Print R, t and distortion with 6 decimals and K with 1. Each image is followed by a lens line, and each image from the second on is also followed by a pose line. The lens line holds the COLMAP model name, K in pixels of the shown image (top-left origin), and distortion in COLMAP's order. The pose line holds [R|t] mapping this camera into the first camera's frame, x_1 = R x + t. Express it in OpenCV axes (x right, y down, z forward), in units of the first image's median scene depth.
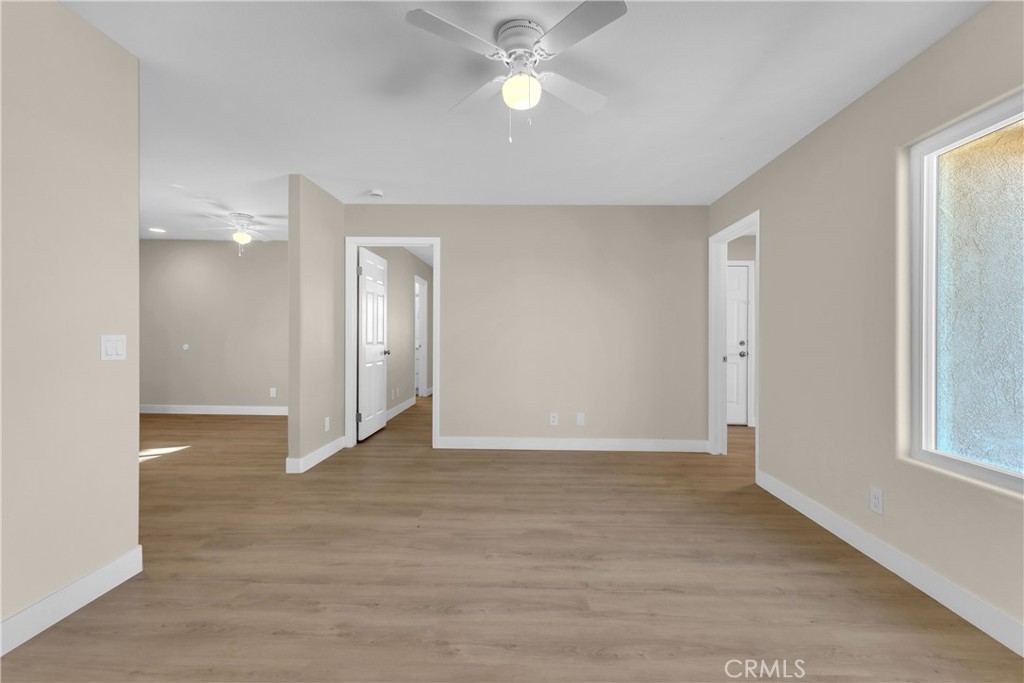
lens RADIAL K [[440.9, 0, 515.0], [0, 440.9, 337.3], [0, 0, 1]] dist [0.011620, 0.000087]
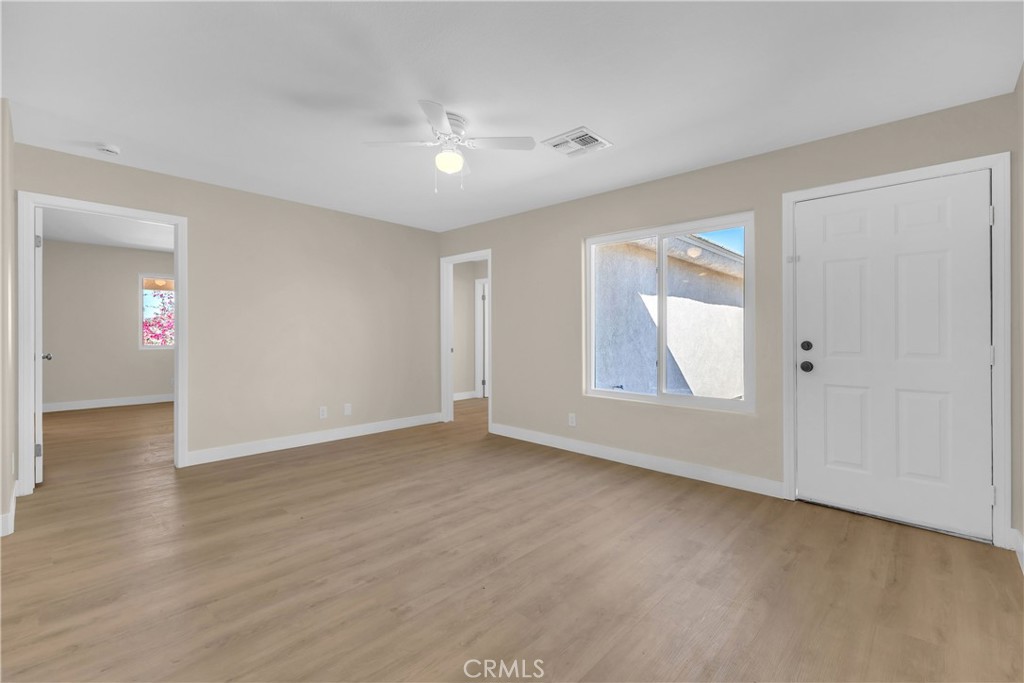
lens RADIAL K [[440.9, 0, 515.0], [0, 440.9, 337.3], [0, 0, 1]] dist [0.011620, 0.000087]
pose [[0.666657, -0.009920, 0.745299, -0.751526], [0.002237, 0.999934, 0.011308, -0.009445], [-0.745361, -0.005871, 0.666635, -0.077240]]
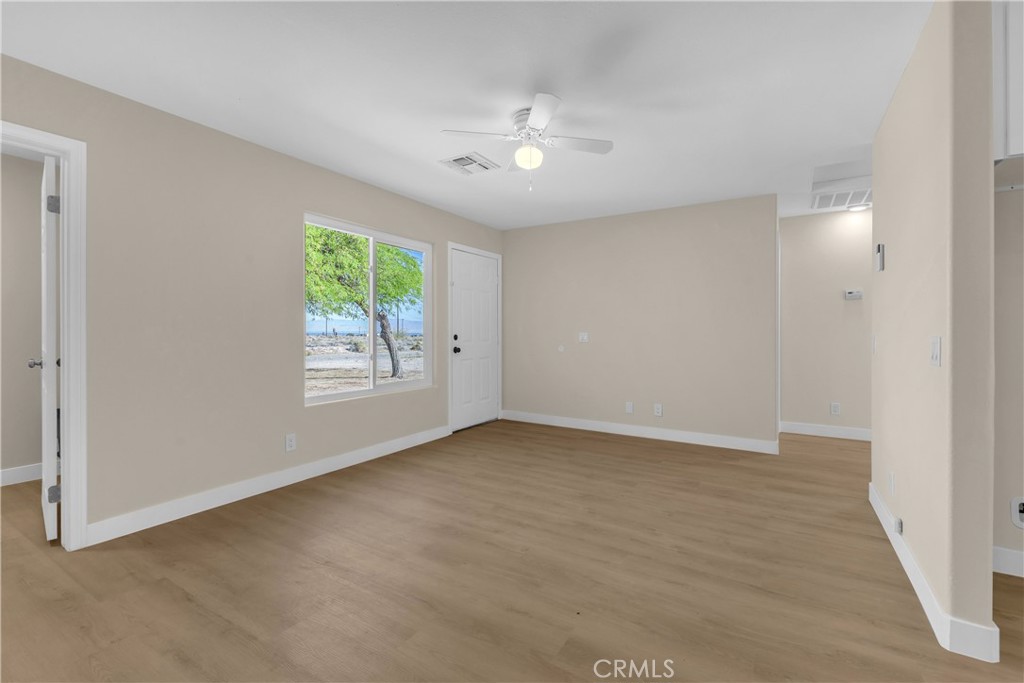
lens RADIAL K [[452.2, 0, 508.6], [0, 452.2, 329.8], [0, 0, 1]] dist [0.009013, 0.000004]
pose [[-0.862426, -0.007890, 0.506122, -0.545979], [-0.007574, 0.999968, 0.002681, -0.012791], [-0.506127, -0.001521, -0.862458, 1.899255]]
